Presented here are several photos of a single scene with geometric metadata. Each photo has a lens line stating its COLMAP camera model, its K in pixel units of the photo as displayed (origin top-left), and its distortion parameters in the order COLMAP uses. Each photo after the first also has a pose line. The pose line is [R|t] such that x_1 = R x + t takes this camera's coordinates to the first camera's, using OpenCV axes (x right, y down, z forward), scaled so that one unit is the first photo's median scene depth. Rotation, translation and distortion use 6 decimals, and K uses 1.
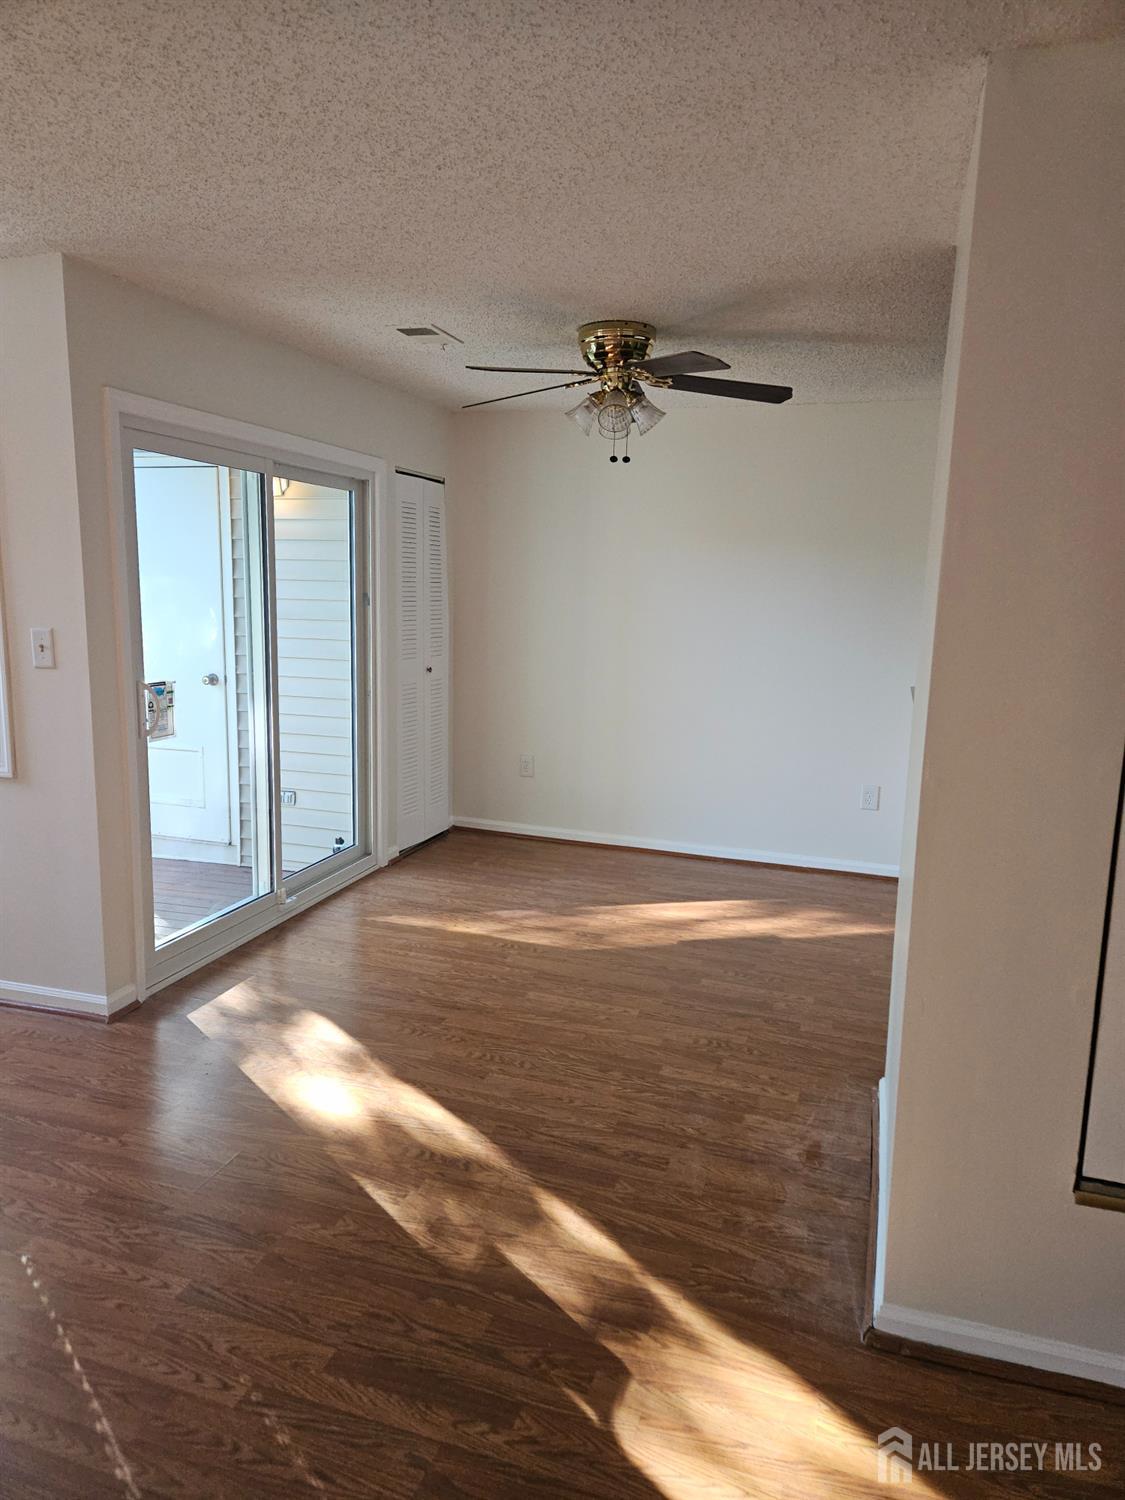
lens RADIAL K [[999.5, 0, 560.2], [0, 999.5, 748.6], [0, 0, 1]] dist [-0.004016, -0.000916]
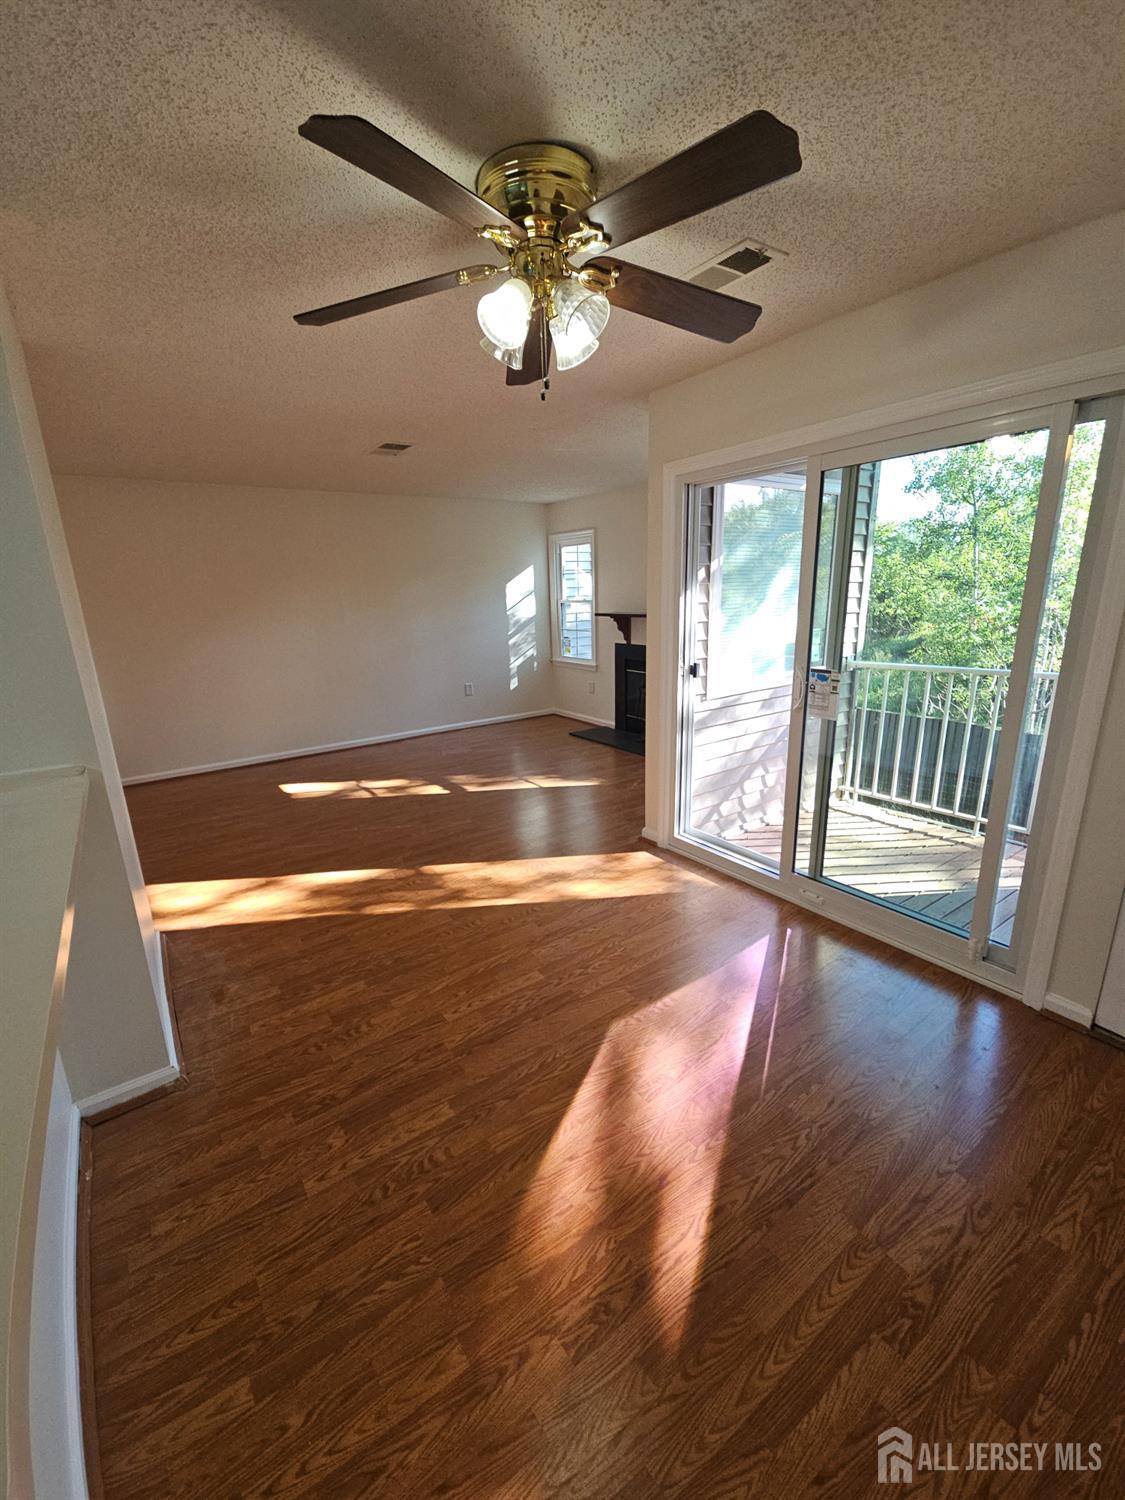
lens RADIAL K [[603.6, 0, 556.6], [0, 603.6, 751.8], [0, 0, 1]] dist [-0.001299, -0.000368]
pose [[-0.594366, 0.211120, -0.775988, 0.439467], [-0.106834, 0.935645, 0.336387, -0.216590], [0.797067, 0.282838, -0.533560, 1.359670]]
